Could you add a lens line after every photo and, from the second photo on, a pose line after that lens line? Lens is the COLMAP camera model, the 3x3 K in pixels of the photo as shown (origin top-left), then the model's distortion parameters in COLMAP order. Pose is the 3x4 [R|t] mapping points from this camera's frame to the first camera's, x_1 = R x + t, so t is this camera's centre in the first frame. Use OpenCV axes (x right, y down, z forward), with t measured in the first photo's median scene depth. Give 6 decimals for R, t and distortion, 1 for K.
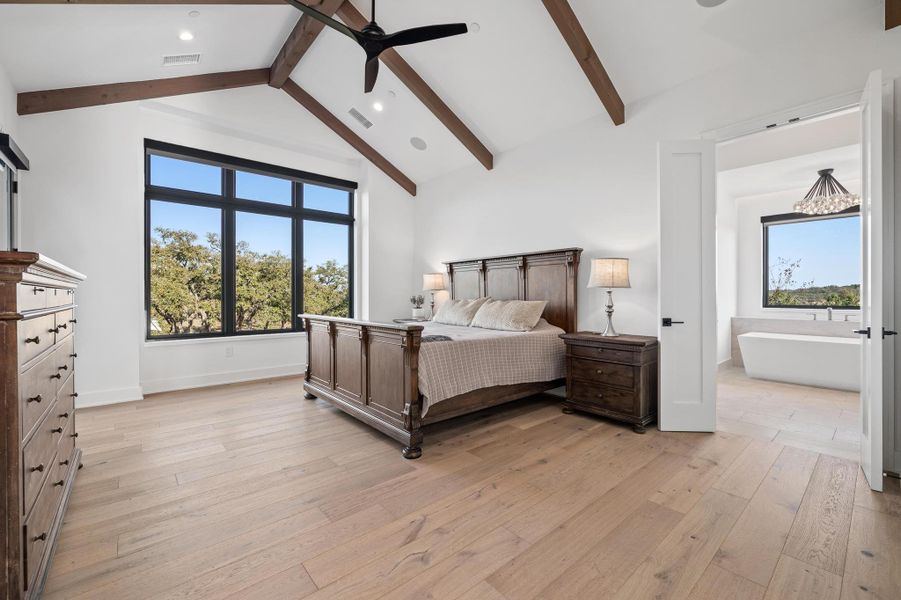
lens RADIAL K [[370.6, 0, 450.0], [0, 370.6, 293.9], [0, 0, 1]] dist [0.000315, 0.000077]
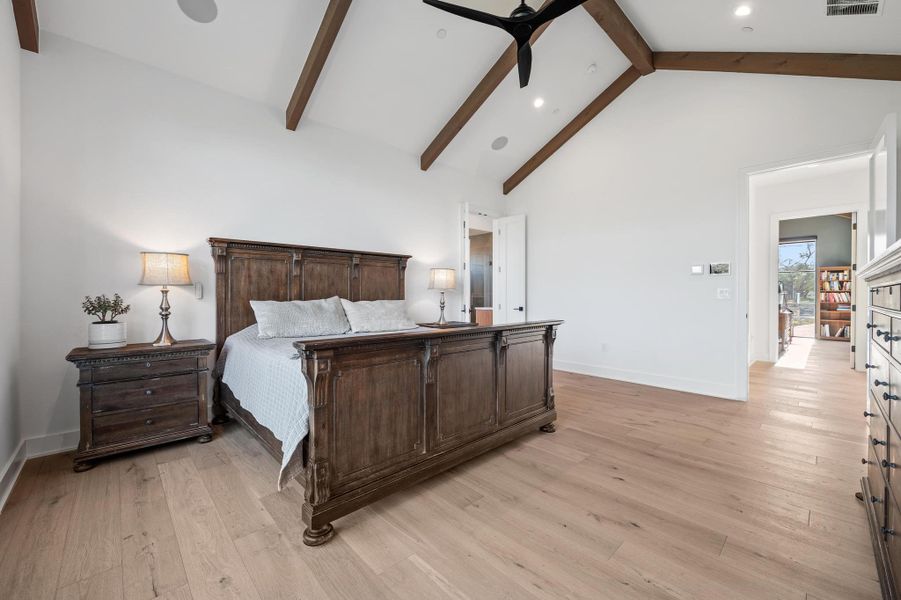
lens RADIAL K [[359.5, 0, 430.4], [0, 359.5, 297.3], [0, 0, 1]] dist [-0.011572, -0.000053]
pose [[-0.020831, -0.006046, 0.999765, -1.147869], [-0.003450, 0.999976, 0.005975, 0.005220], [-0.999777, -0.003324, -0.020851, 1.296988]]
